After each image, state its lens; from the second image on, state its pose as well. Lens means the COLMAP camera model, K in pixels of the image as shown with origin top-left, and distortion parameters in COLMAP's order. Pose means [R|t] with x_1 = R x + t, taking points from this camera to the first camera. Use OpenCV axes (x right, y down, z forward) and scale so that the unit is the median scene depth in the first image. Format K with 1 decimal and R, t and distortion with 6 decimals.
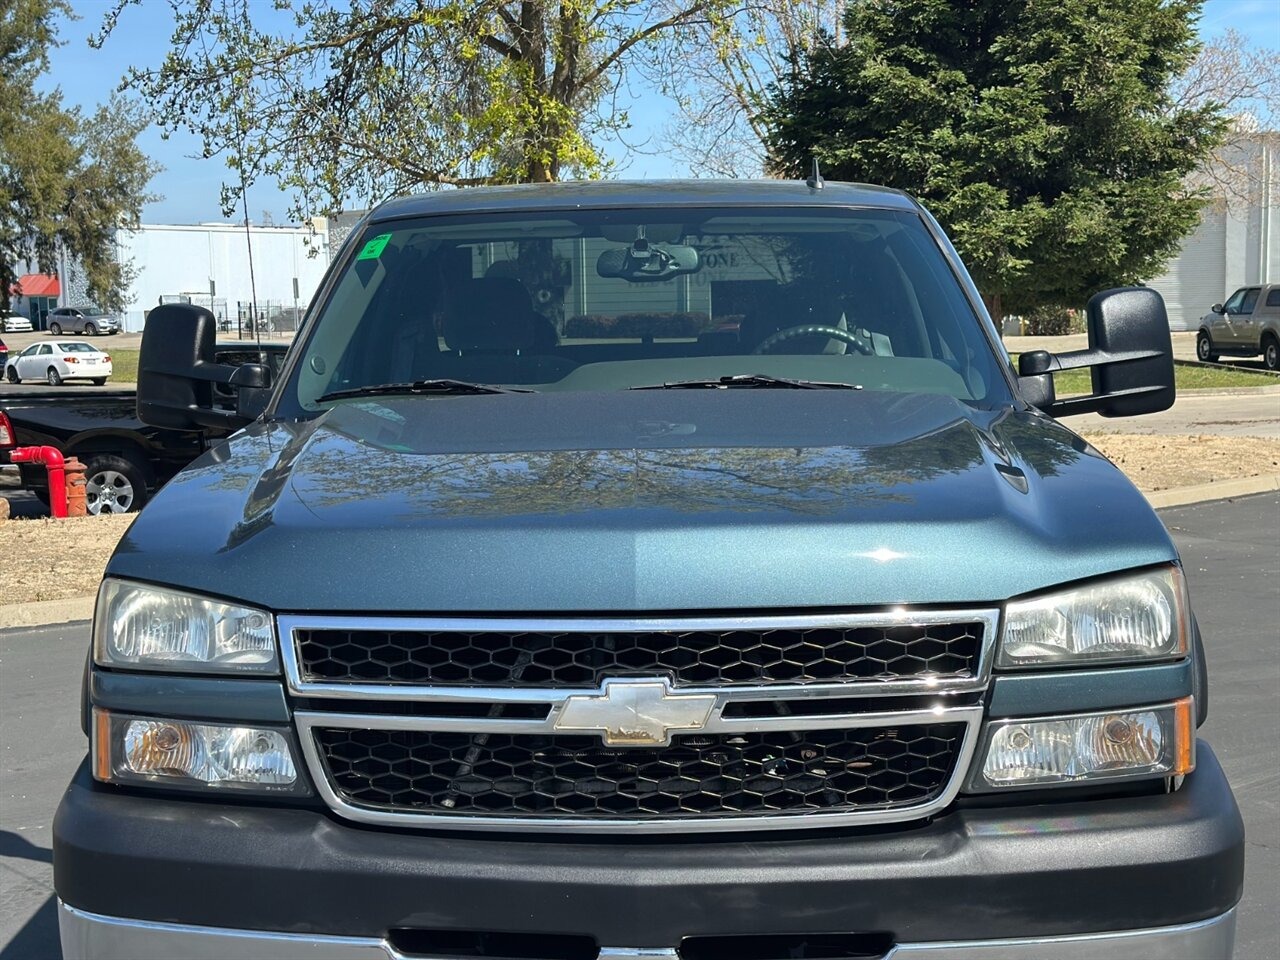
lens RADIAL K [[1780.1, 0, 615.3], [0, 1780.1, 492.2], [0, 0, 1]] dist [0.121103, 0.000000]
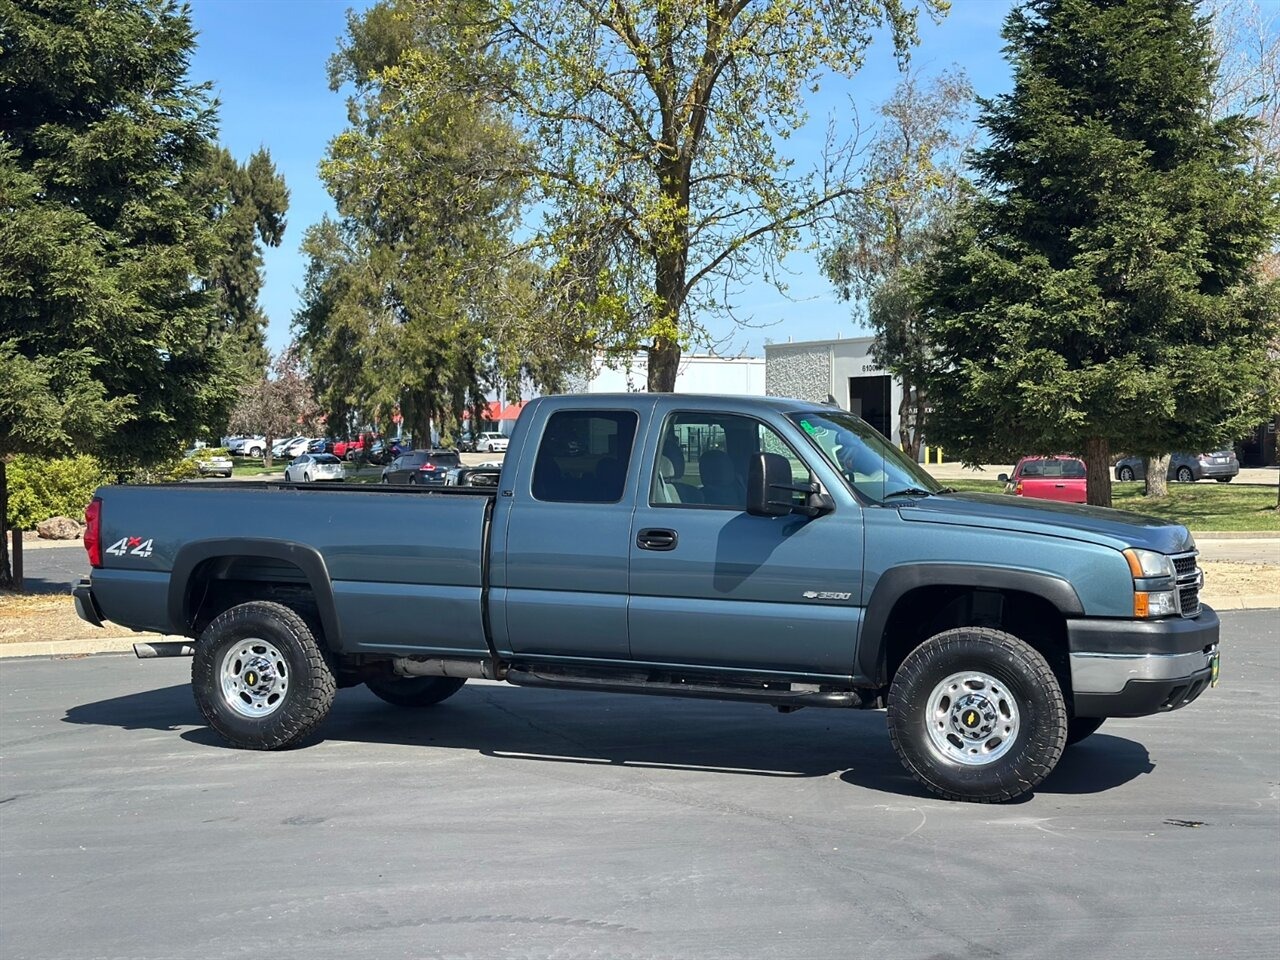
lens RADIAL K [[1780.1, 0, 650.7], [0, 1780.1, 495.0], [0, 0, 1]] dist [0.121103, 0.000000]
pose [[0.965637, 0.023855, -0.258797, 0.240687], [-0.041109, 0.997262, -0.061463, 0.010624], [0.256623, 0.069989, 0.963974, -0.208733]]
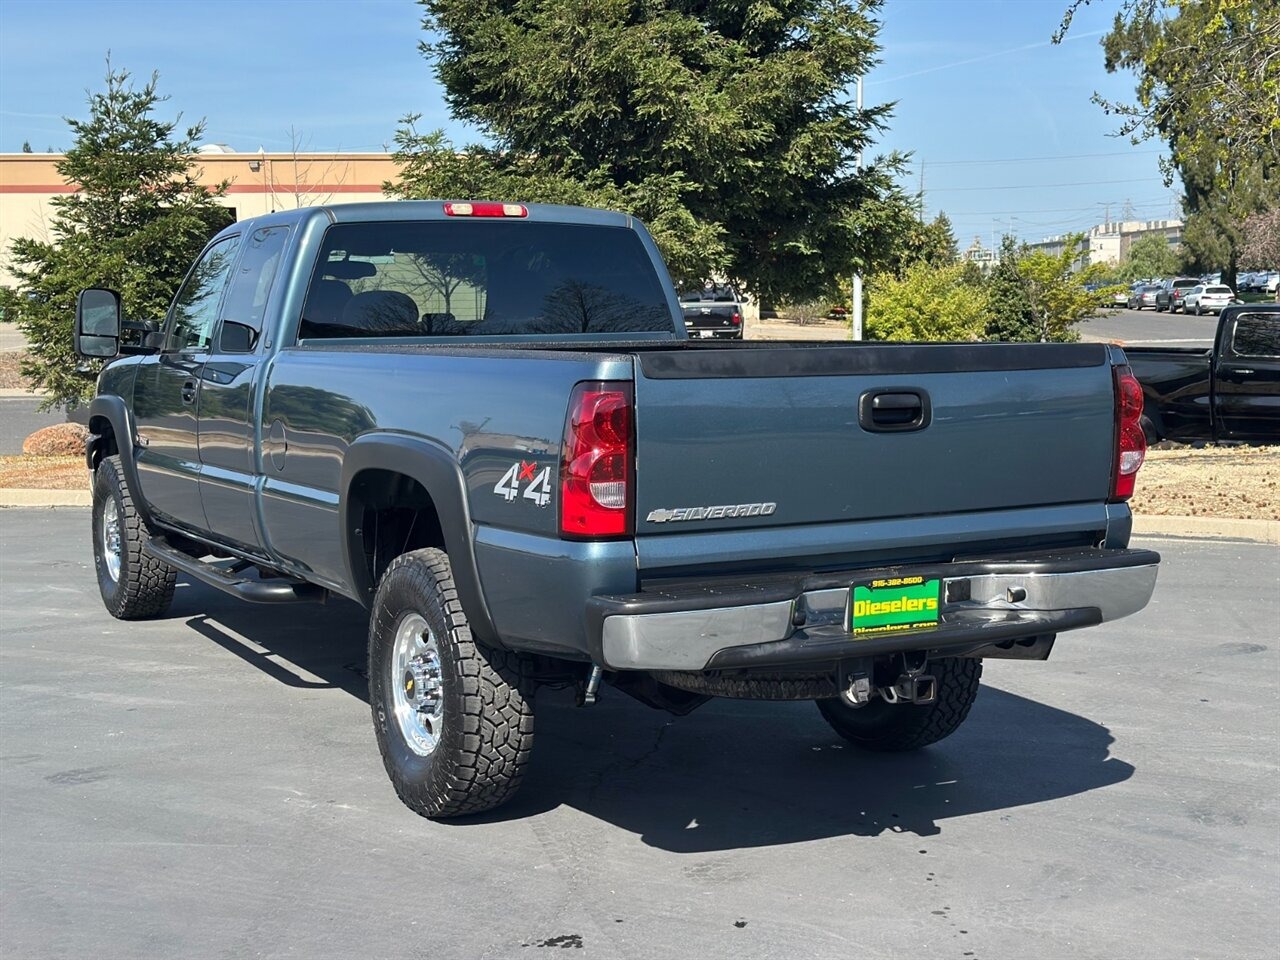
lens RADIAL K [[1780.1, 0, 647.9], [0, 1780.1, 491.3], [0, 0, 1]] dist [0.121103, 0.000000]
pose [[0.660862, 0.100621, -0.743732, 0.351600], [-0.081198, 0.994741, 0.062429, -0.013350], [0.746102, 0.019132, 0.665556, 0.051907]]
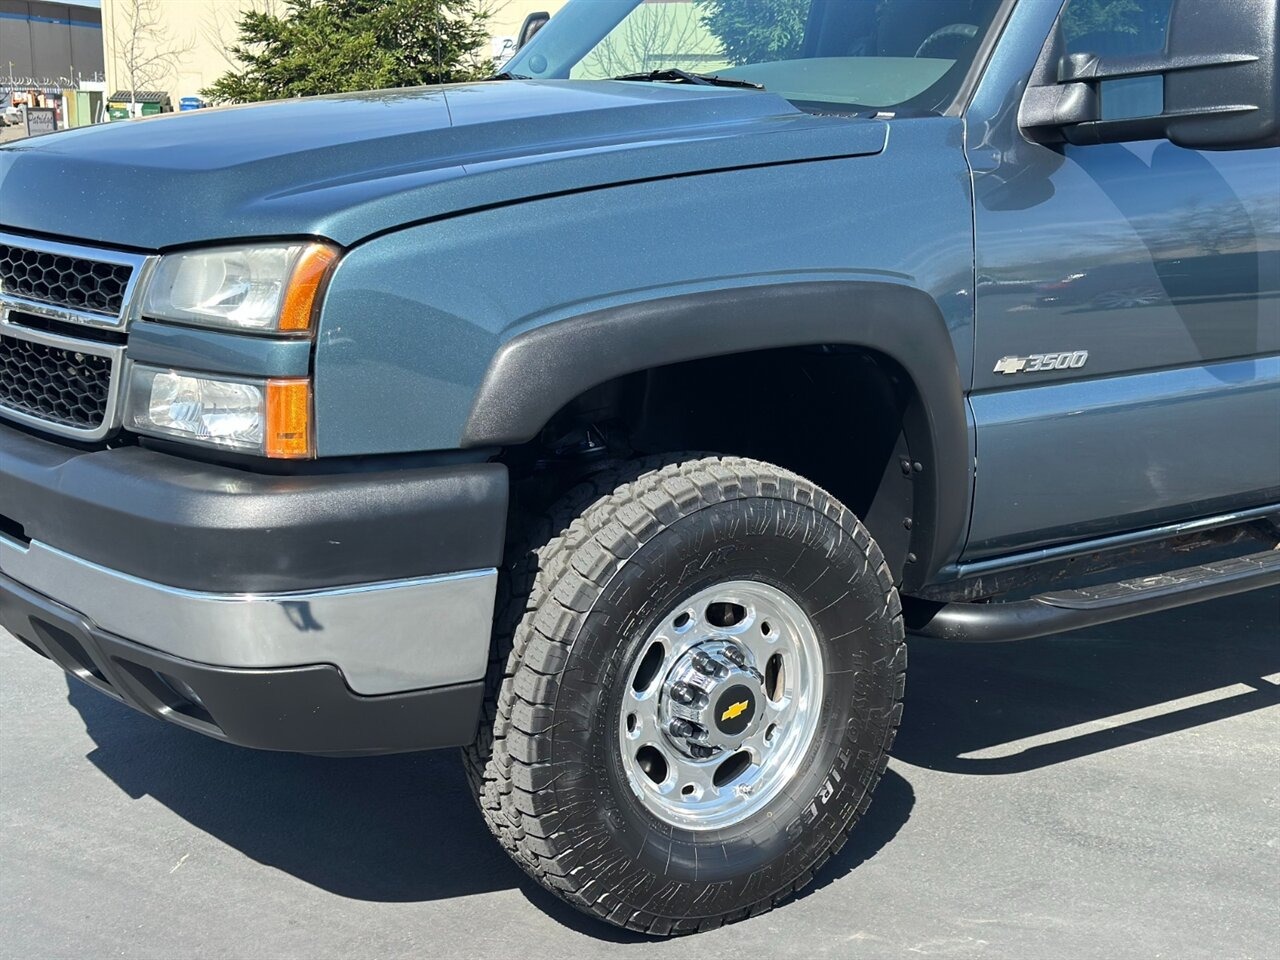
lens RADIAL K [[1780.1, 0, 627.6], [0, 1780.1, 480.4], [0, 0, 1]] dist [0.121103, 0.000000]
pose [[0.599744, 0.189977, -0.777313, 0.167955], [-0.107195, 0.981727, 0.157229, -0.000030], [0.792979, -0.010973, 0.609150, 0.083039]]
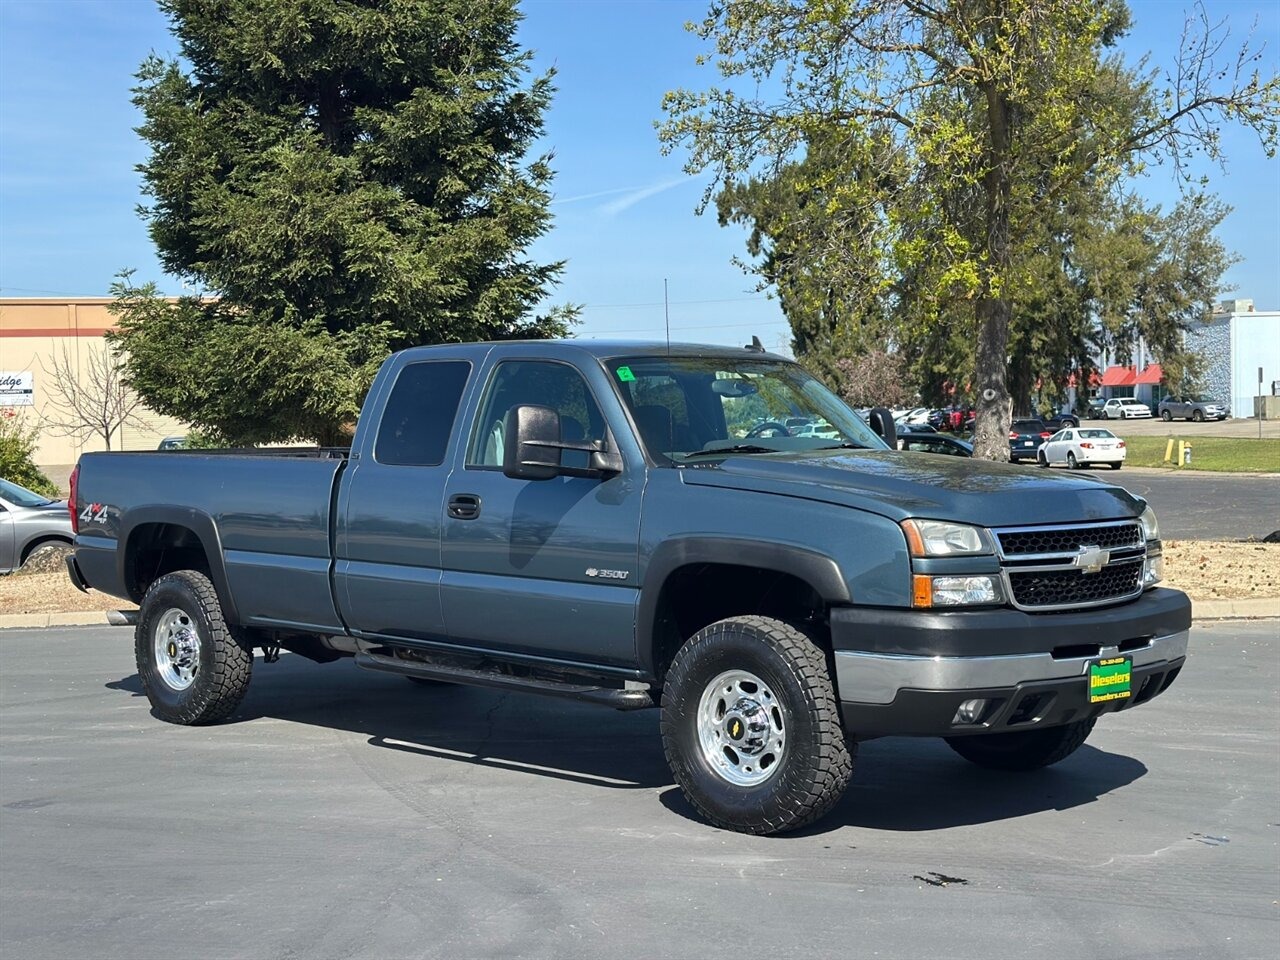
lens RADIAL K [[1780.1, 0, 620.0], [0, 1780.1, 481.2], [0, 0, 1]] dist [0.121103, 0.000000]
pose [[0.791113, 0.022637, -0.611251, 0.404265], [-0.054834, 0.997916, -0.034012, -0.000750], [0.609207, 0.060425, 0.790706, -0.055217]]
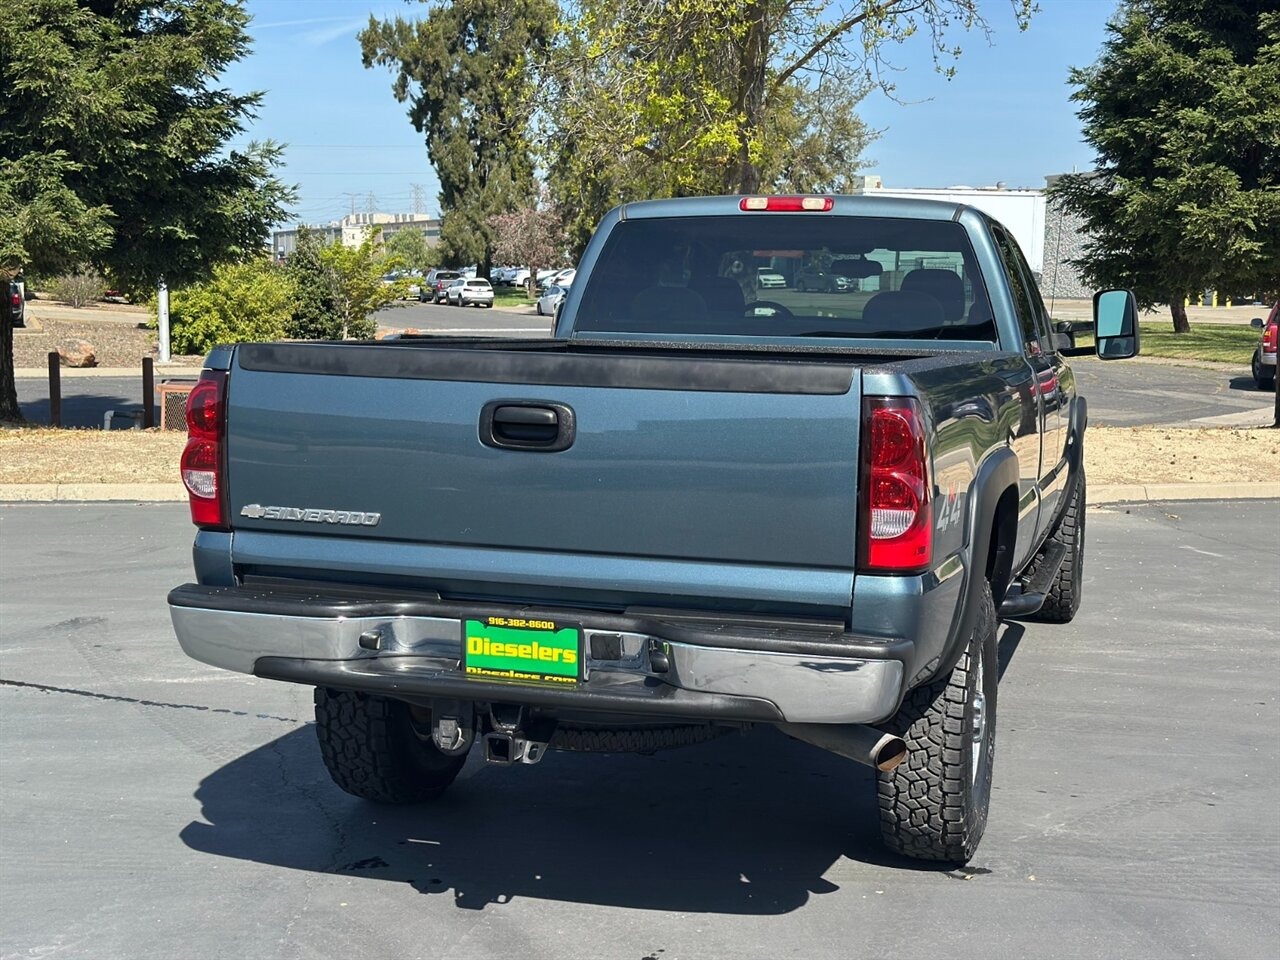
lens RADIAL K [[1780.1, 0, 676.3], [0, 1780.1, 484.6], [0, 0, 1]] dist [0.121103, 0.000000]
pose [[0.911936, 0.079774, -0.402503, 0.319043], [-0.072806, 0.996813, 0.032609, -0.006828], [0.403822, -0.000433, 0.914837, -0.024059]]
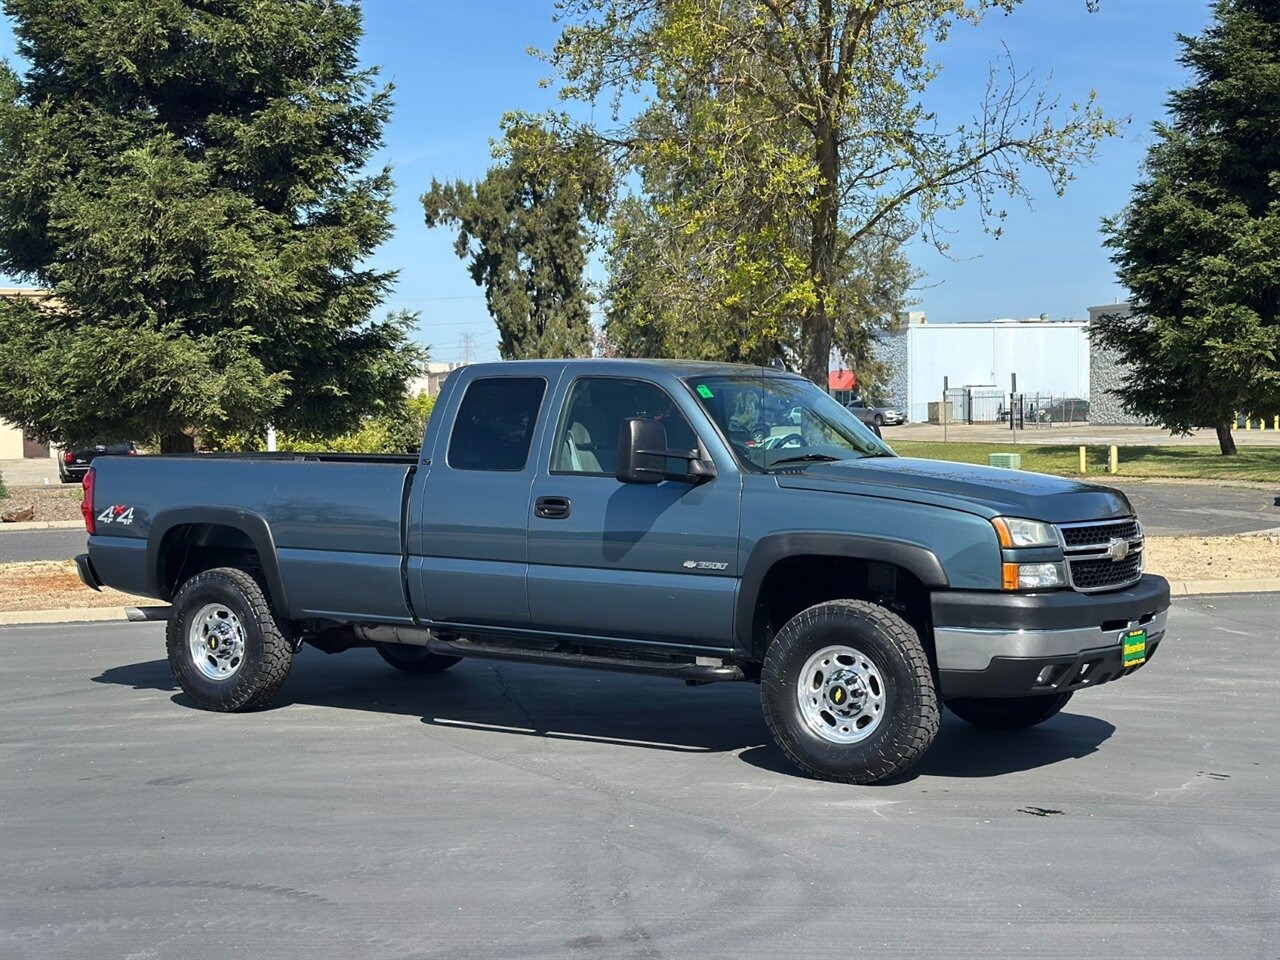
lens RADIAL K [[1780.1, 0, 632.5], [0, 1780.1, 488.4], [0, 0, 1]] dist [0.121103, 0.000000]
pose [[0.891143, 0.024708, -0.453049, 0.351317], [-0.047814, 0.998070, -0.039618, 0.005634], [0.451196, 0.056967, 0.890605, -0.156495]]
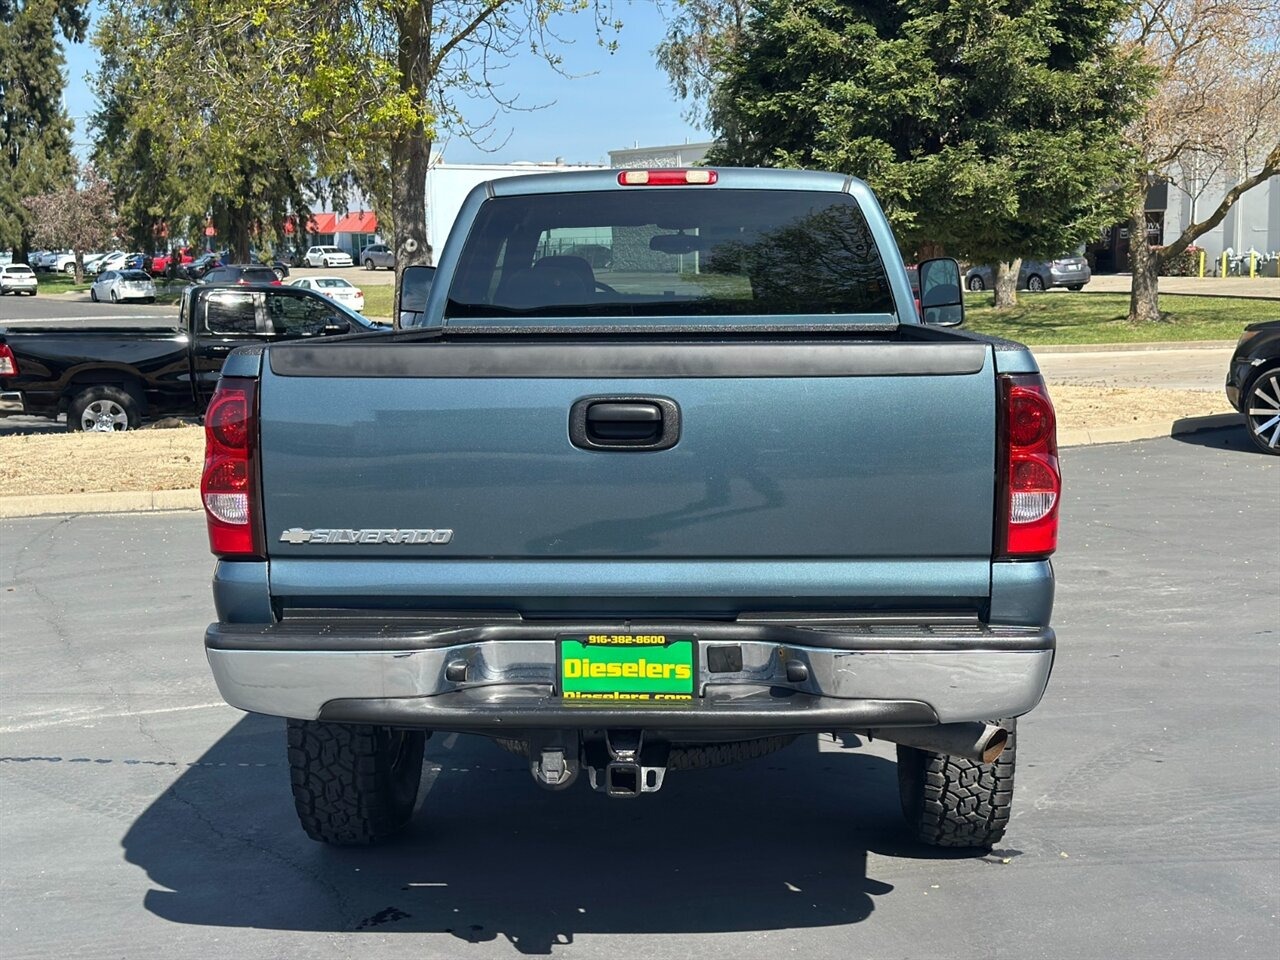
lens RADIAL K [[1780.1, 0, 657.0], [0, 1780.1, 492.9], [0, 0, 1]] dist [0.121103, 0.000000]
pose [[0.983404, 0.030113, -0.178911, 0.251356], [-0.023597, 0.998982, 0.038440, -0.005520], [0.179887, -0.033581, 0.983114, -0.027001]]
